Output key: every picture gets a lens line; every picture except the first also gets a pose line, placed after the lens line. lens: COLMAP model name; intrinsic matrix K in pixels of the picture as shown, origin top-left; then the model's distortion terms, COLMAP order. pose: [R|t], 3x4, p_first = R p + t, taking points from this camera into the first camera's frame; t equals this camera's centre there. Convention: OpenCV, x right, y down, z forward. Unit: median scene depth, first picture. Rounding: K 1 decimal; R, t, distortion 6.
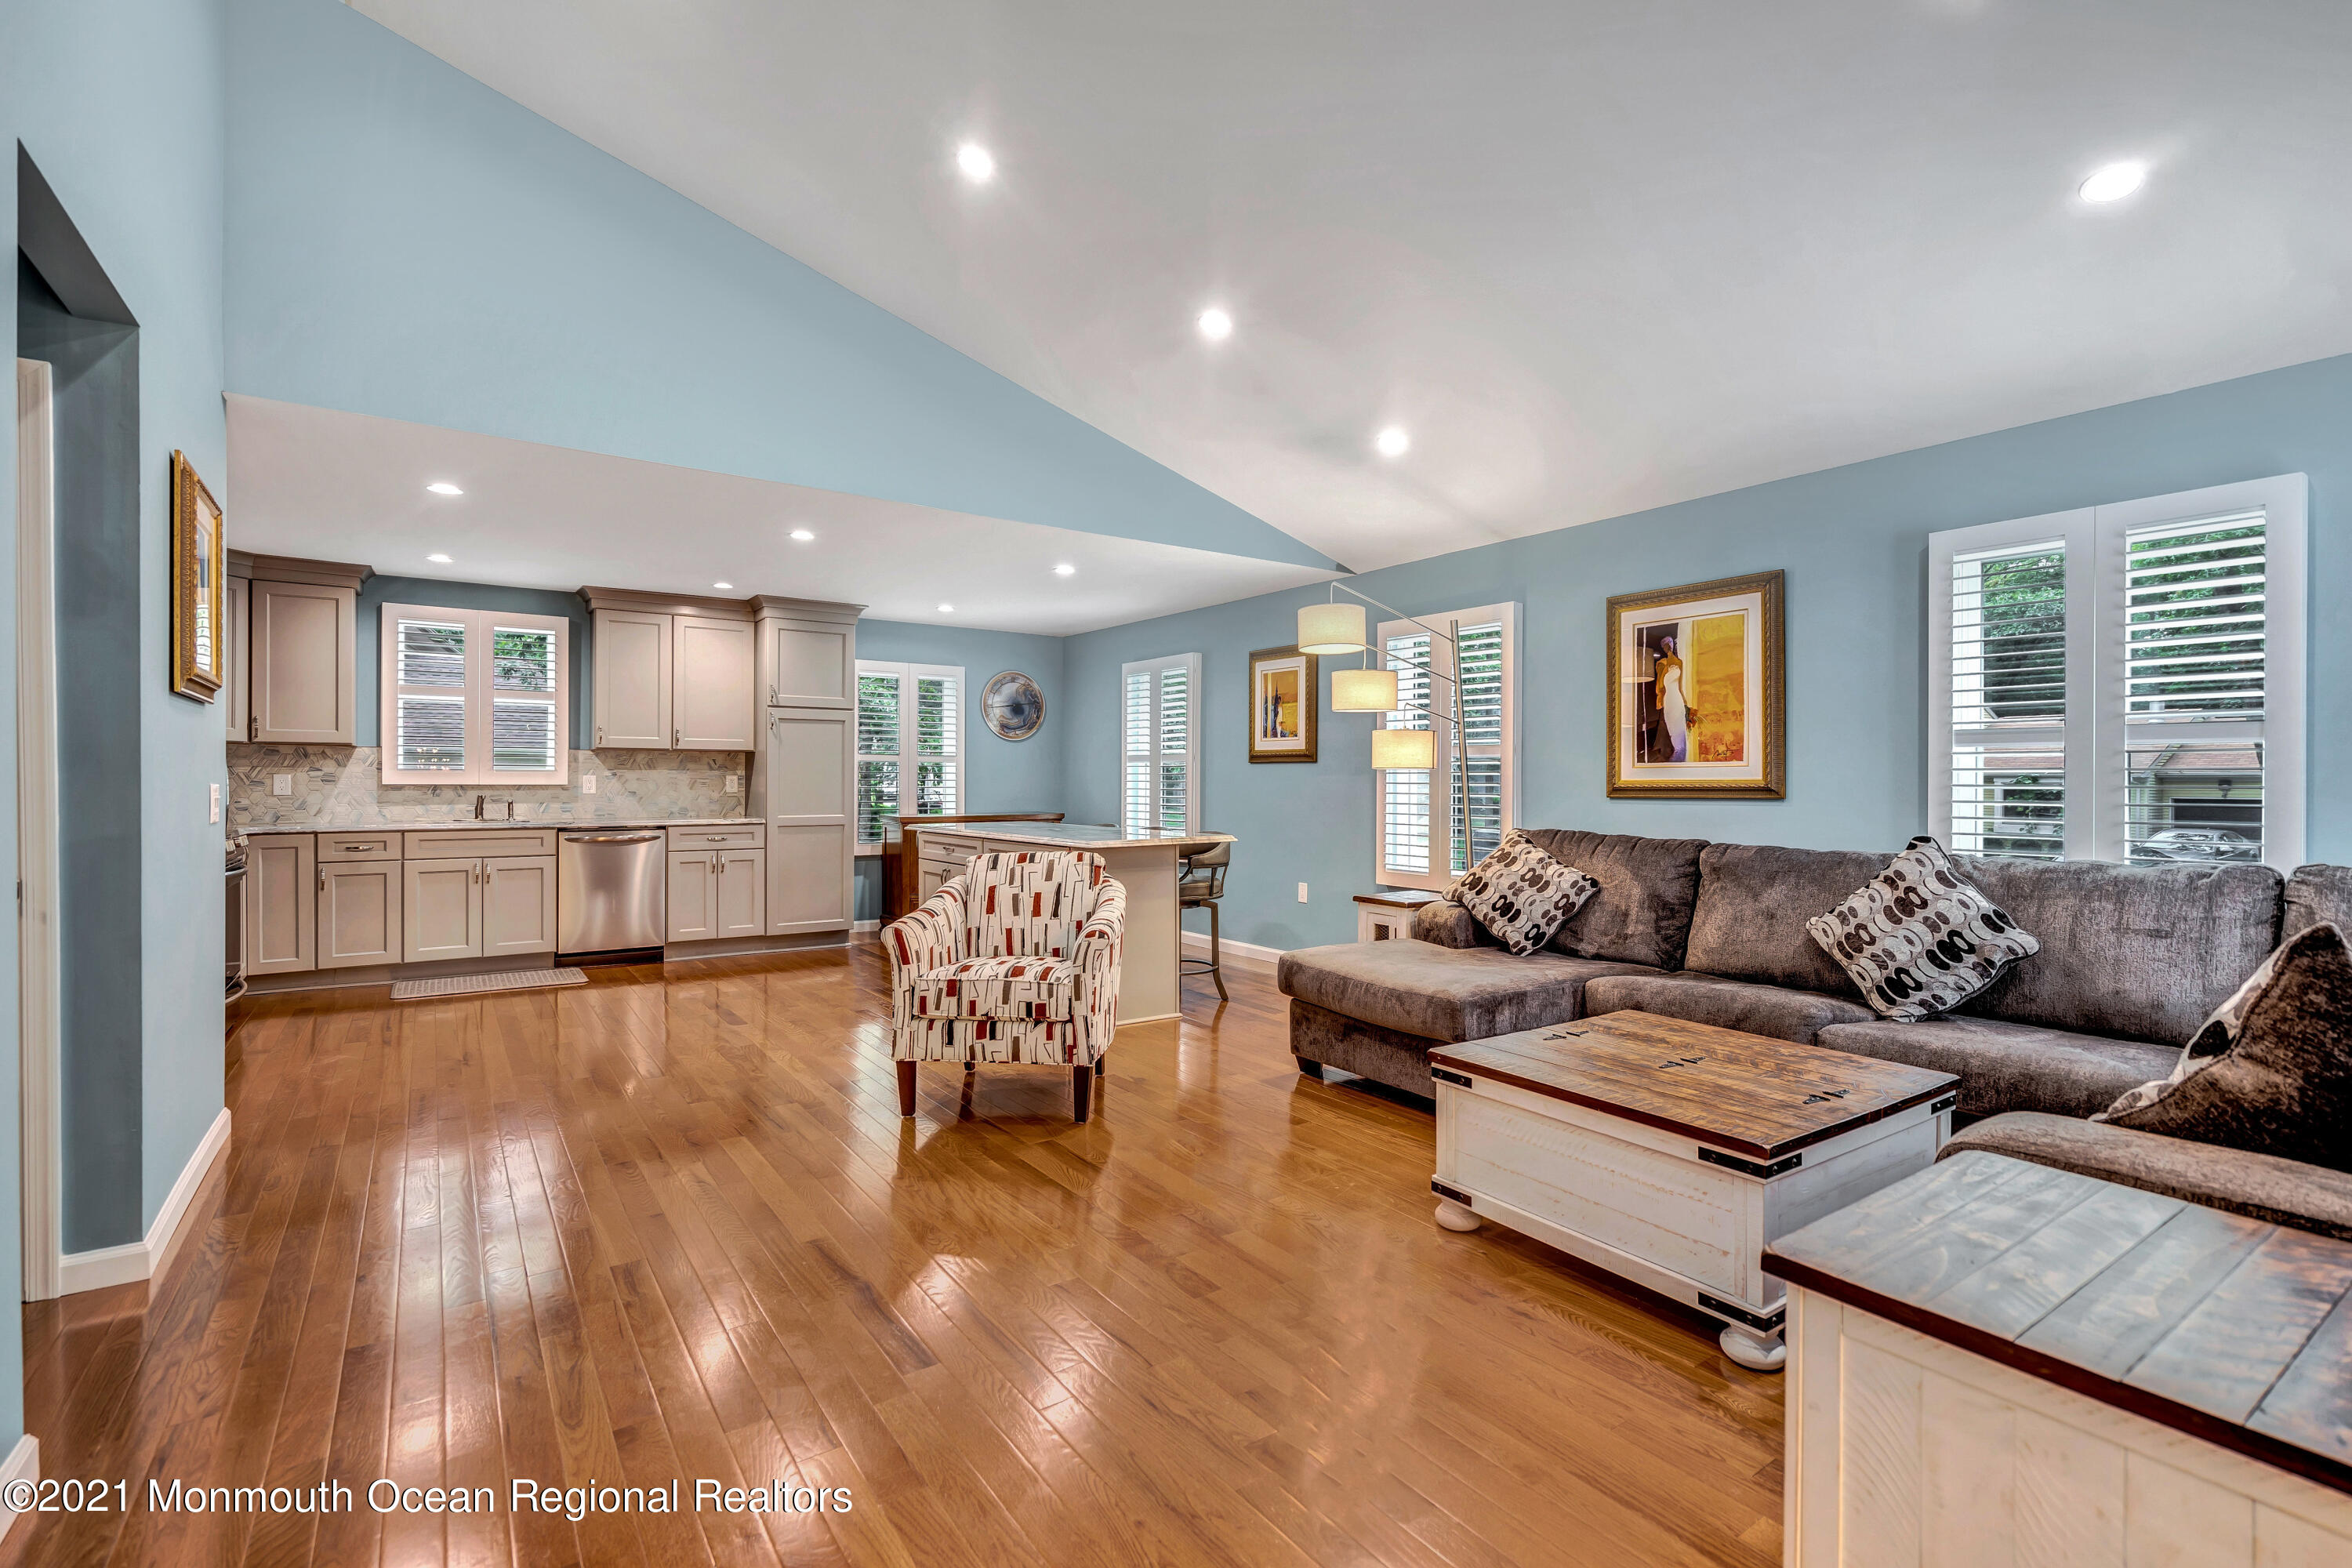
lens RADIAL K [[1059.0, 0, 1192.9], [0, 1059.0, 785.4], [0, 0, 1]] dist [-0.010374, 0.005664]
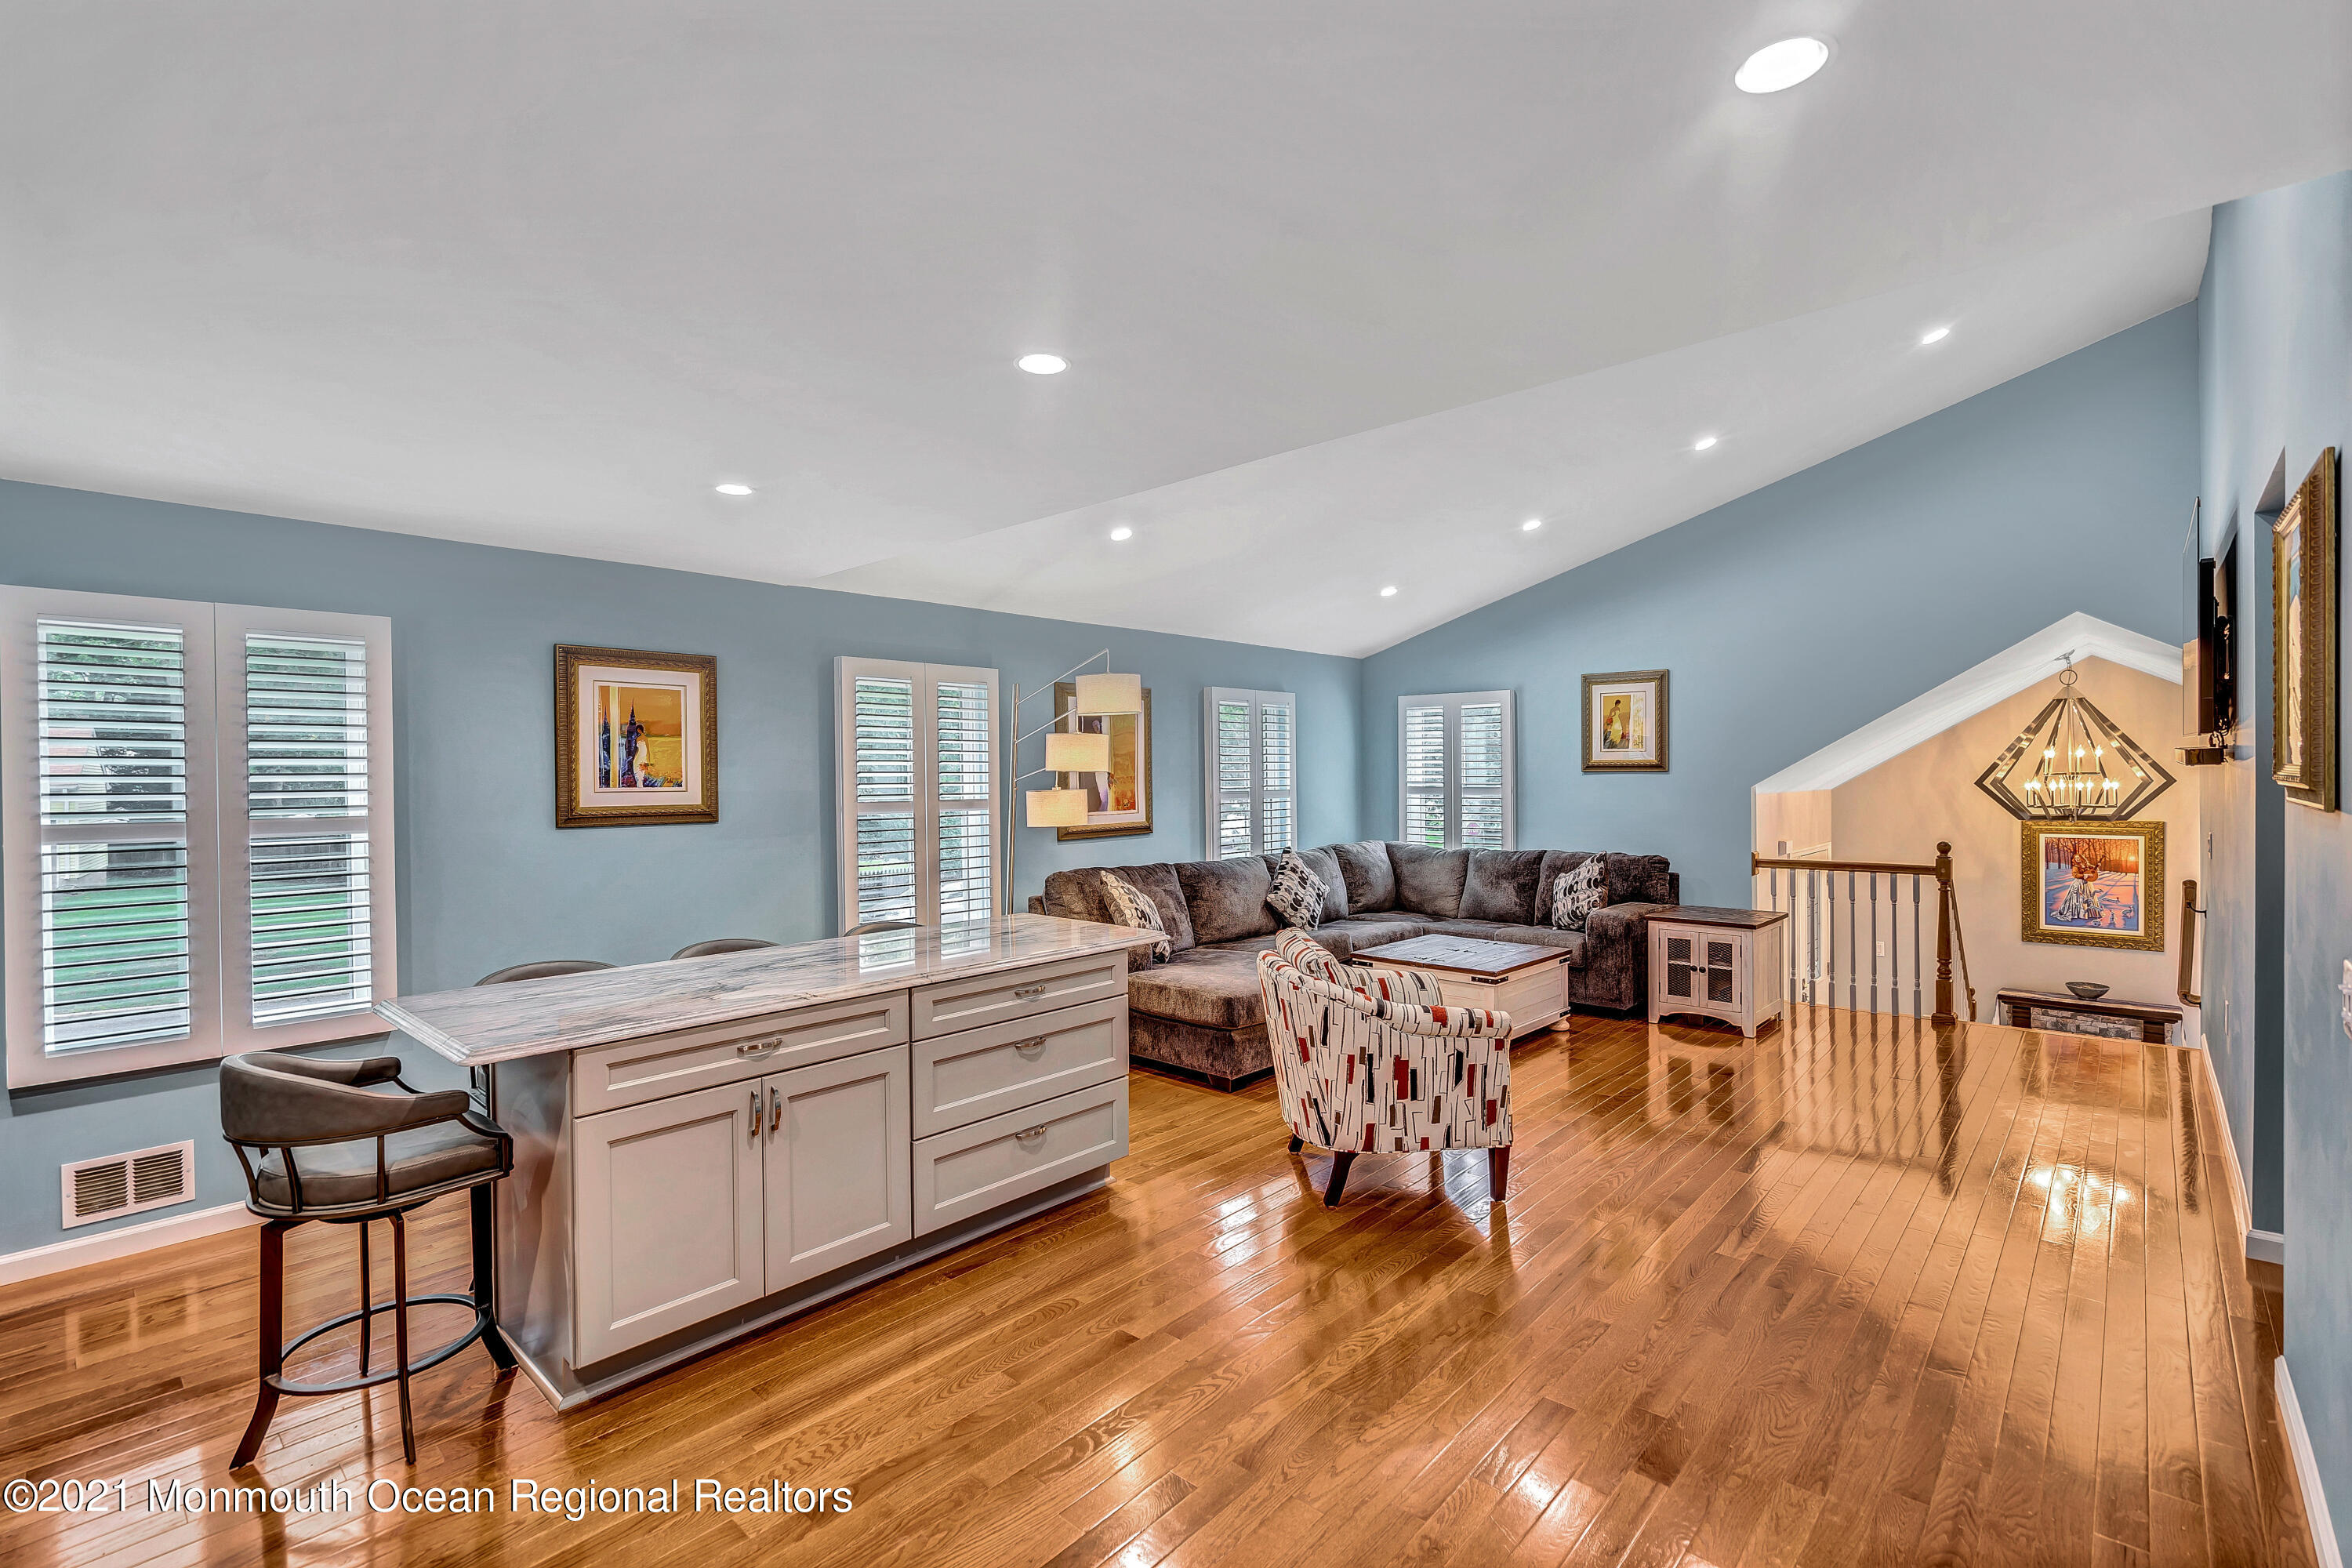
lens RADIAL K [[1059.0, 0, 1192.9], [0, 1059.0, 785.4], [0, 0, 1]] dist [-0.010374, 0.005664]
pose [[-0.213413, -0.010987, 0.976900, -0.632229], [0.014295, 0.999795, 0.014368, -0.050715], [-0.976858, 0.017031, -0.213212, 0.800831]]
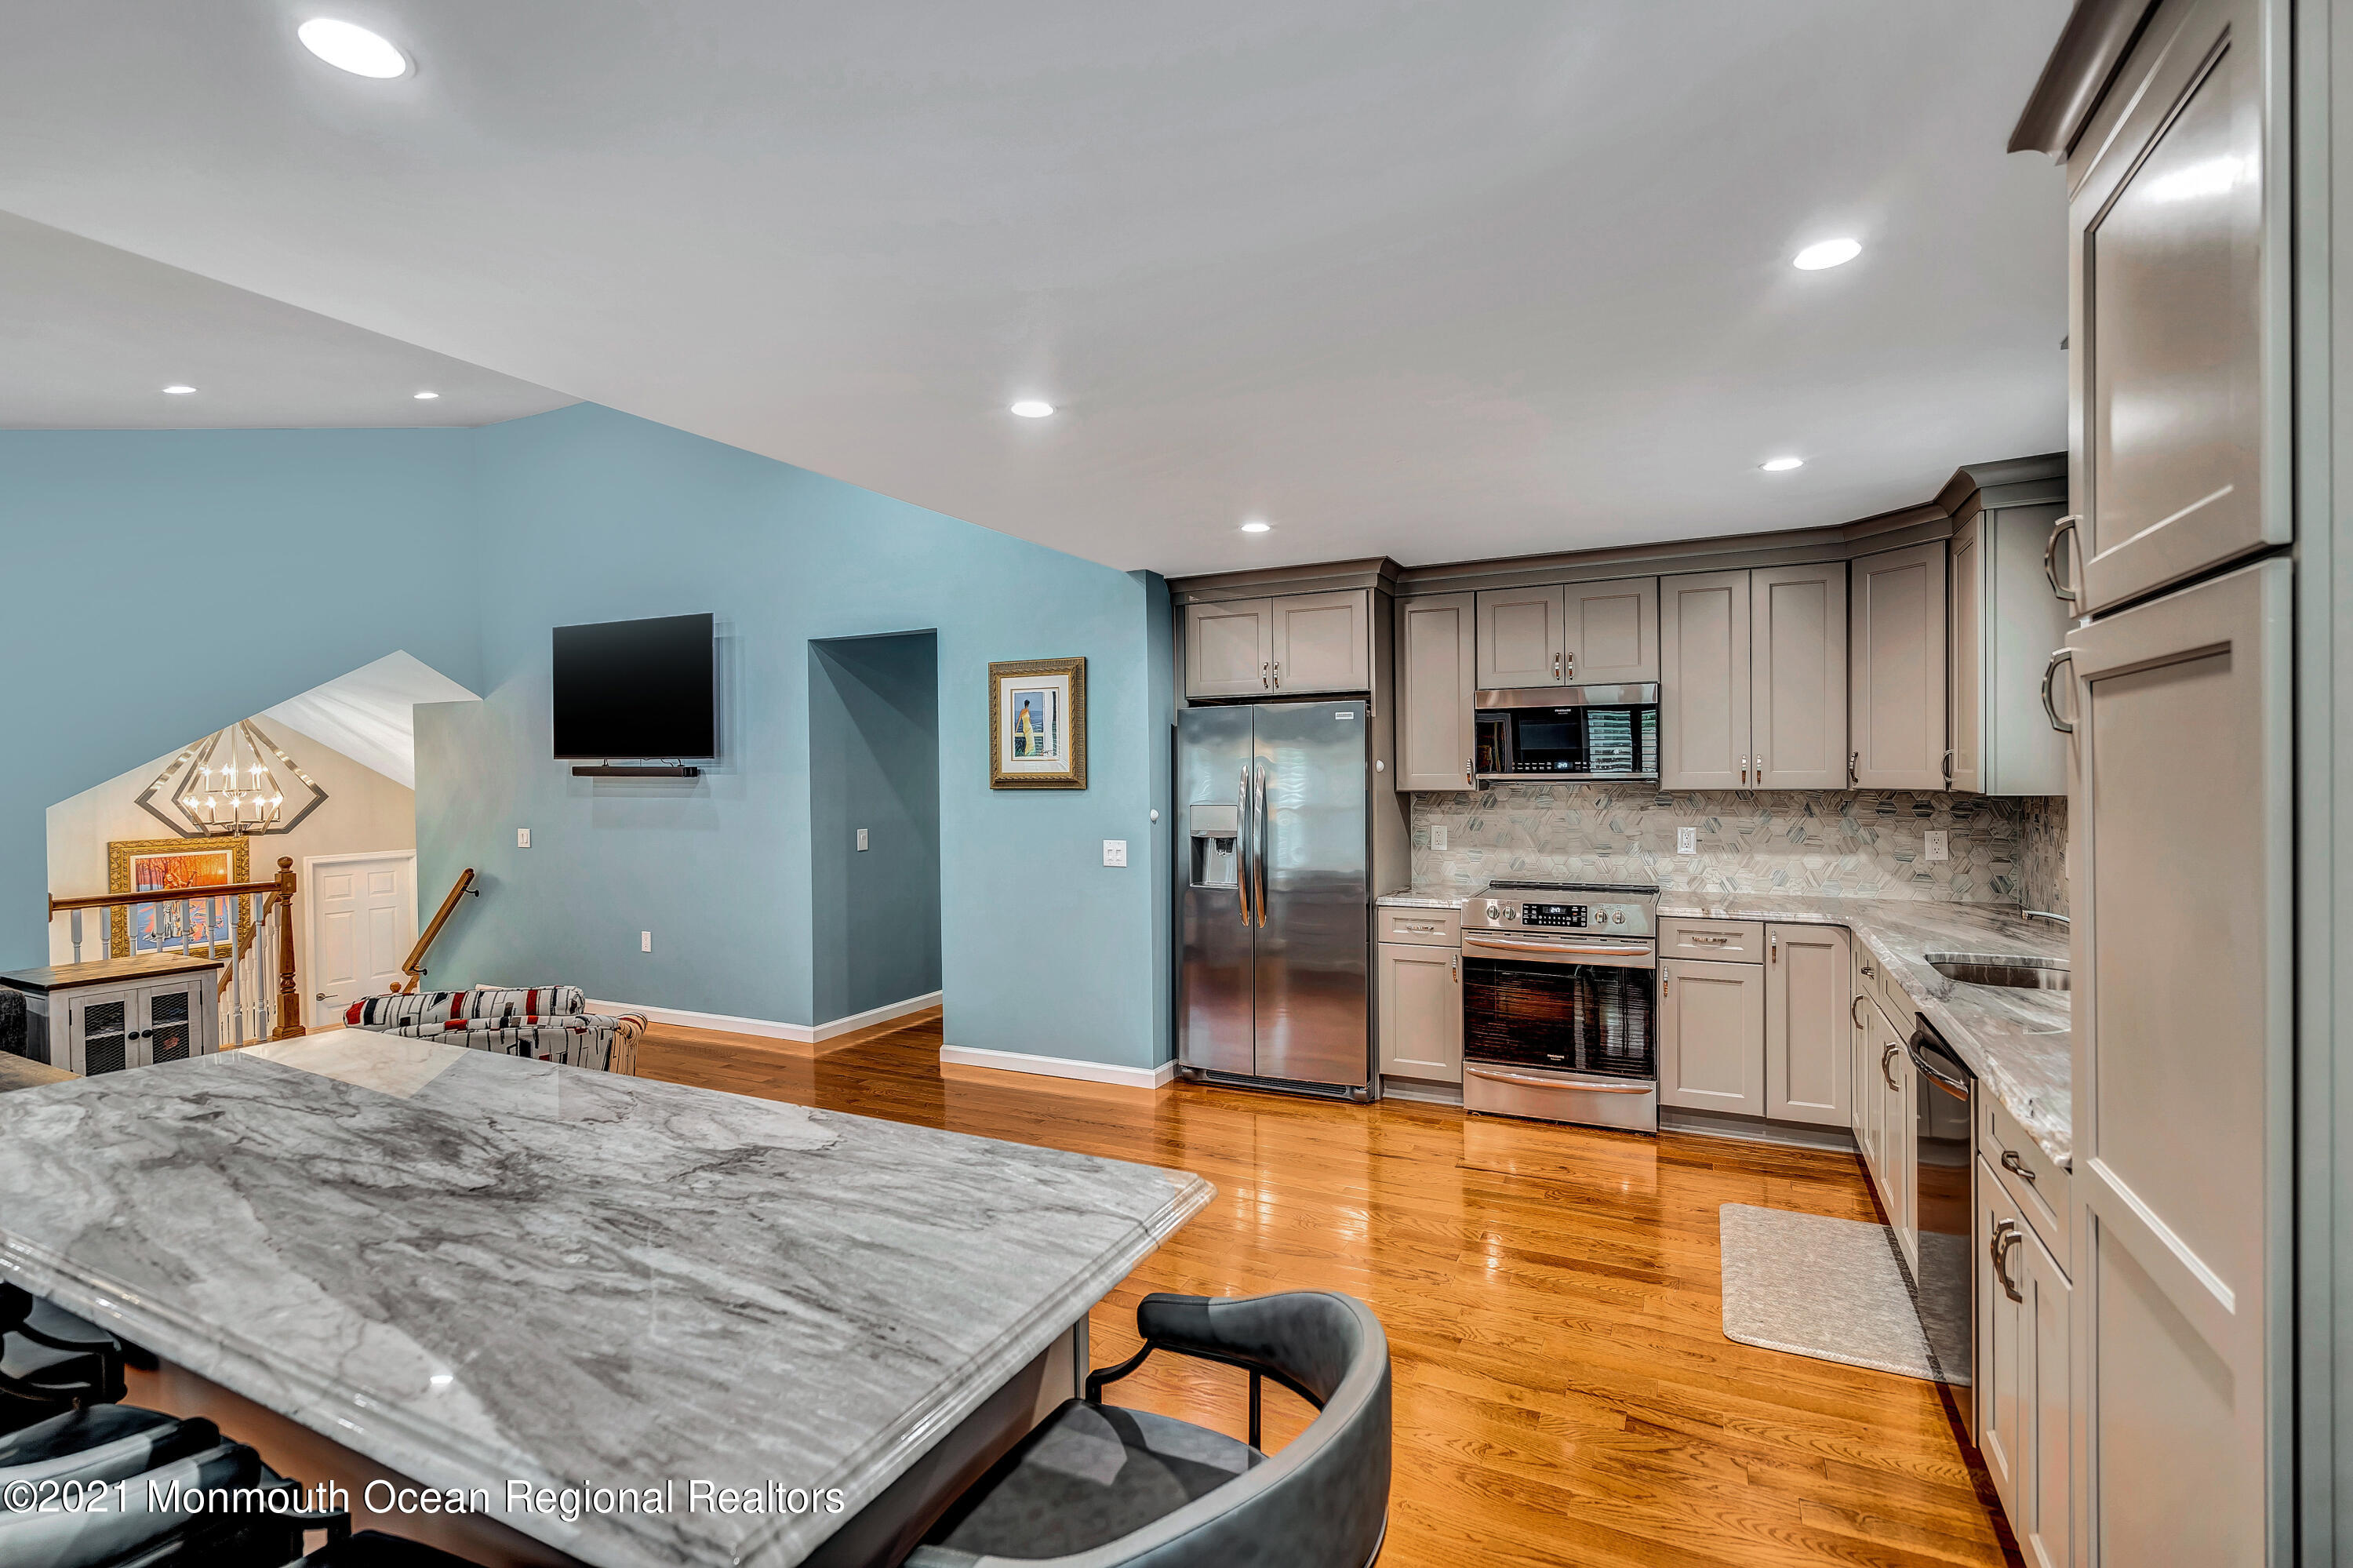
lens RADIAL K [[1059.5, 0, 1193.4], [0, 1059.5, 785.4], [0, 0, 1]] dist [-0.010374, 0.005664]
pose [[-0.879521, 0.014425, -0.475641, -0.151062], [0.007993, 0.999847, 0.015542, -0.049305], [0.475793, 0.009867, -0.879502, 1.146433]]
